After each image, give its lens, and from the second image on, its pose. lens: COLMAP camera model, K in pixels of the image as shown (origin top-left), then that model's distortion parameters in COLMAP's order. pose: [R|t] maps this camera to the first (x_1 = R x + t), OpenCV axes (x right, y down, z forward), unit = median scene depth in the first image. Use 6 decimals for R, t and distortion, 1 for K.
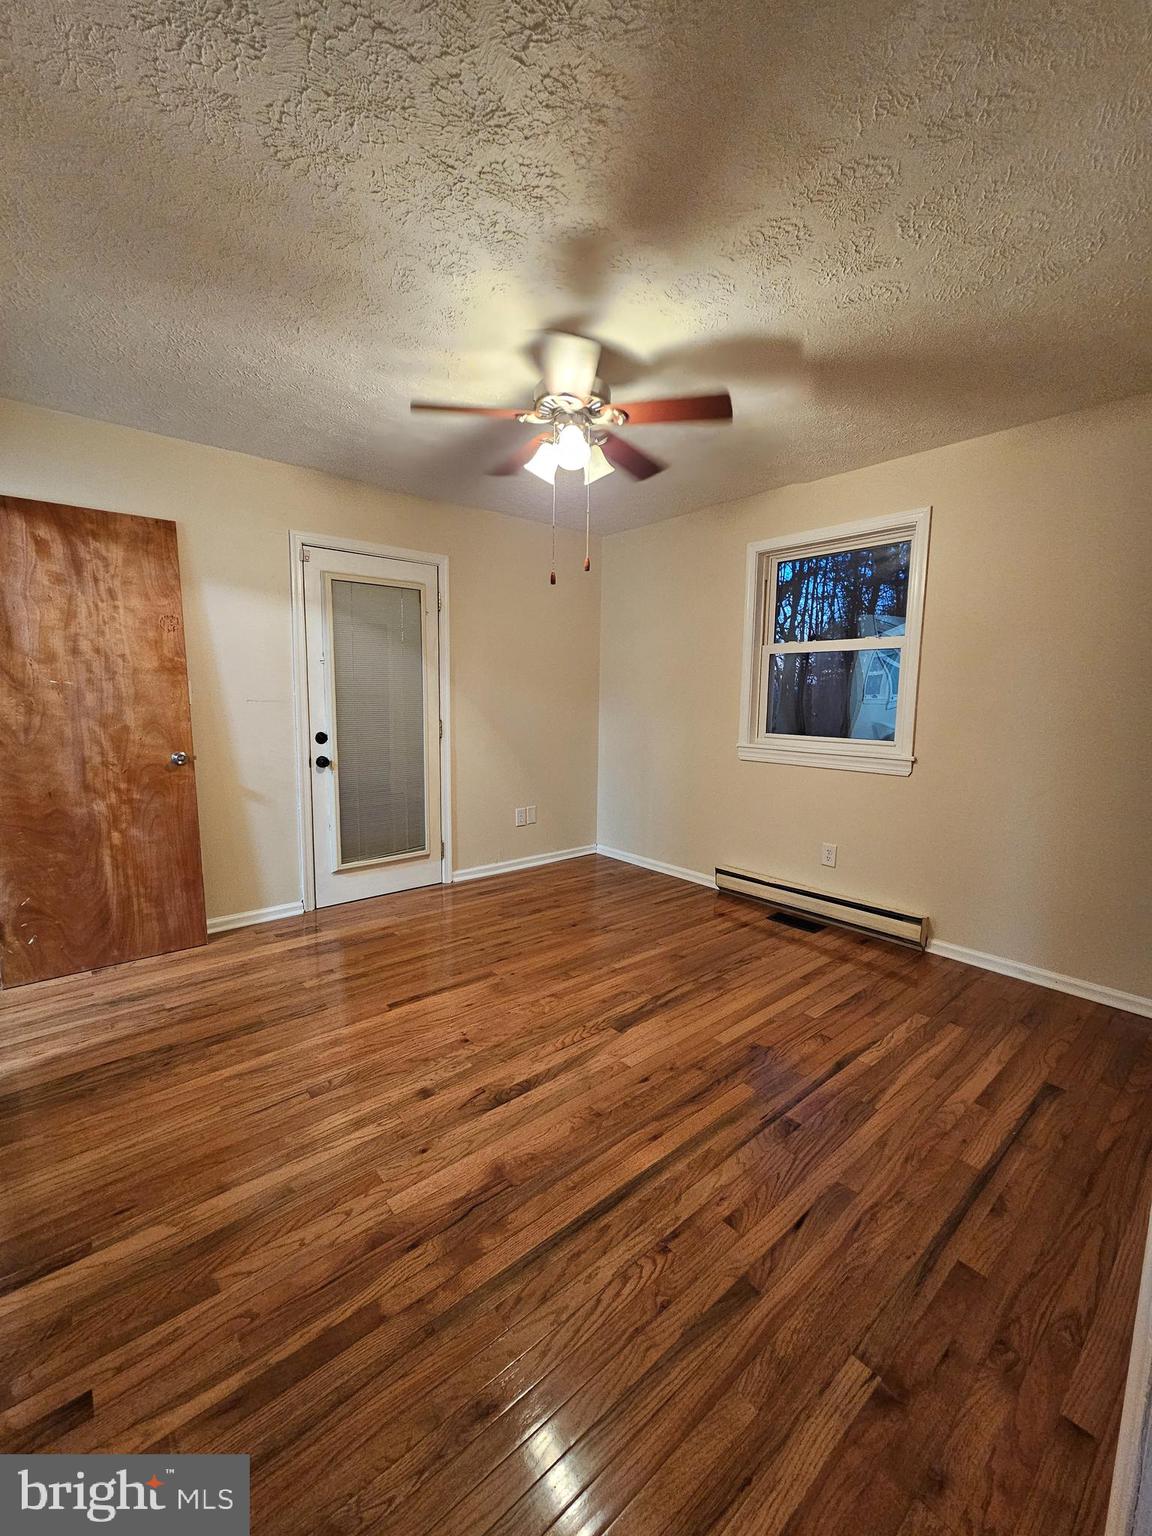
lens RADIAL K [[629.0, 0, 569.1], [0, 629.0, 766.8], [0, 0, 1]] dist [-0.000912, -0.000814]
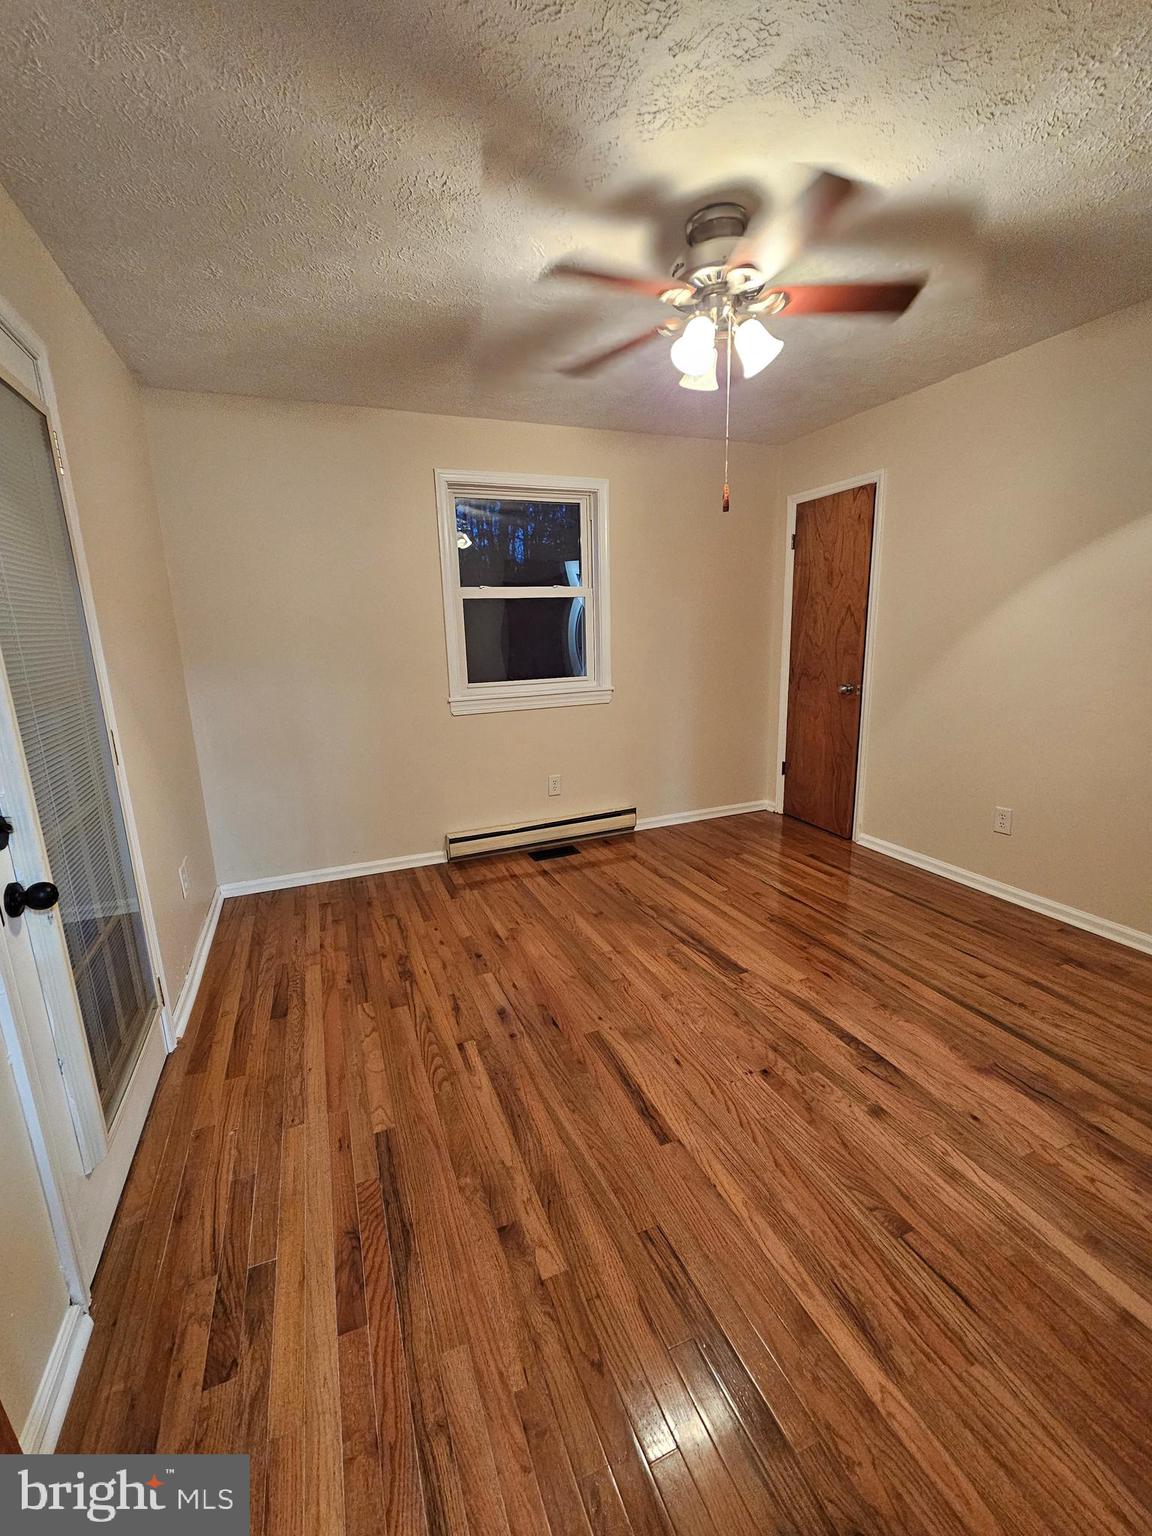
lens RADIAL K [[629.0, 0, 569.1], [0, 629.0, 766.8], [0, 0, 1]] dist [-0.000912, -0.000814]
pose [[0.304589, -0.224157, 0.925732, -0.757580], [0.146080, 0.971408, 0.187153, -0.119831], [-0.941215, 0.078226, 0.328625, 0.776685]]
